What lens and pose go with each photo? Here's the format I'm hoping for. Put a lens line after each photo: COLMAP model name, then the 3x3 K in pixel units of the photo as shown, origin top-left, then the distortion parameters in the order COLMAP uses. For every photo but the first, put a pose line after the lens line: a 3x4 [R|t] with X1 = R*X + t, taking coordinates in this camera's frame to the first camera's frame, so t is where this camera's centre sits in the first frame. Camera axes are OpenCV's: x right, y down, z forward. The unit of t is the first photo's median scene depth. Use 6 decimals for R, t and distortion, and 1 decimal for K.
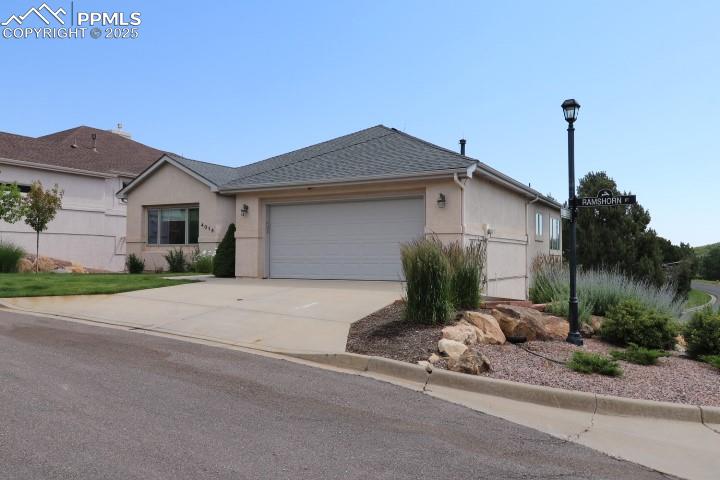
lens RADIAL K [[573.1, 0, 360.0], [0, 573.1, 240.0], [0, 0, 1]] dist [-0.002247, -0.000242]
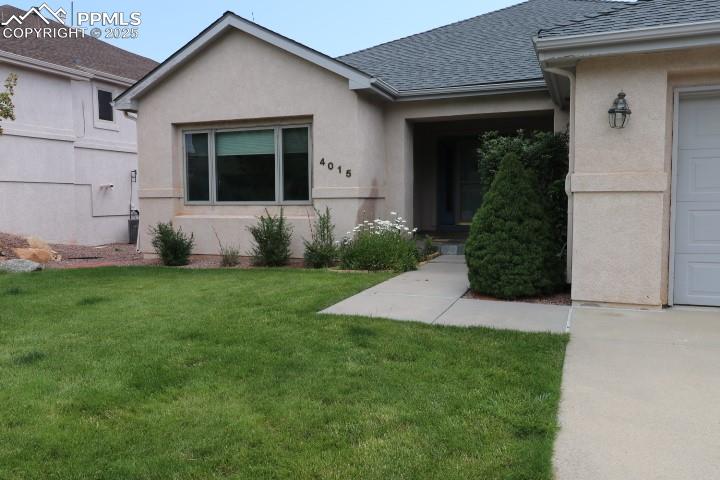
lens RADIAL K [[563.4, 0, 360.0], [0, 563.4, 240.0], [0, 0, 1]] dist [0.020492, 0.001435]
pose [[0.991747, -0.019974, 0.126641, -0.295179], [0.007307, 0.994990, 0.099710, -0.007549], [-0.127999, -0.097962, 0.986924, 0.504823]]
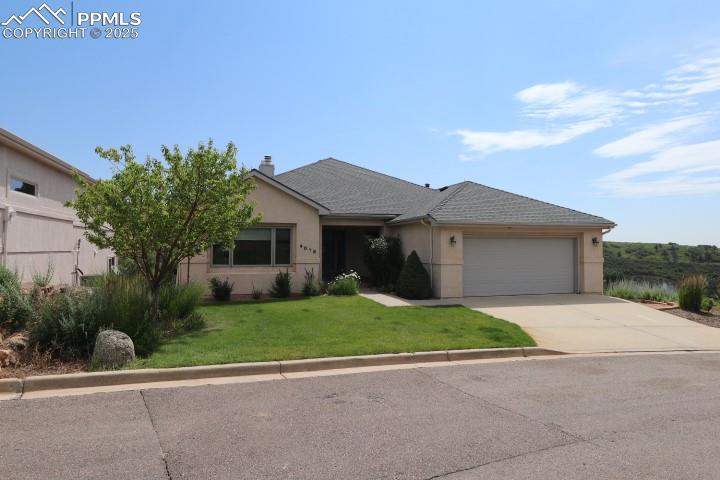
lens RADIAL K [[455.2, 0, 360.0], [0, 455.2, 240.0], [0, 0, 1]] dist [0.037364, 0.000049]
pose [[0.719759, 0.007138, 0.694187, -0.733588], [-0.016016, 0.999852, 0.006326, -0.042022], [-0.694039, -0.015671, 0.719767, 0.338837]]
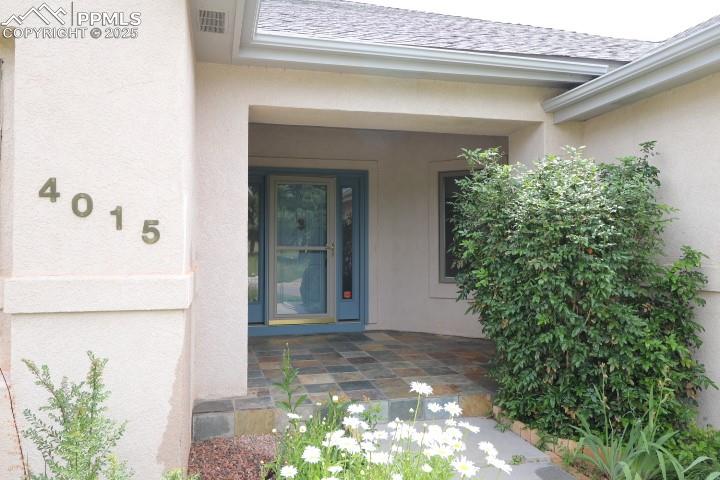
lens RADIAL K [[573.1, 0, 360.0], [0, 573.1, 240.0], [0, 0, 1]] dist [-0.002247, -0.000242]
pose [[0.742019, 0.005847, 0.670353, -0.302466], [-0.008103, 0.999967, 0.000246, -0.014031], [-0.670330, -0.005615, 0.742042, 0.817388]]
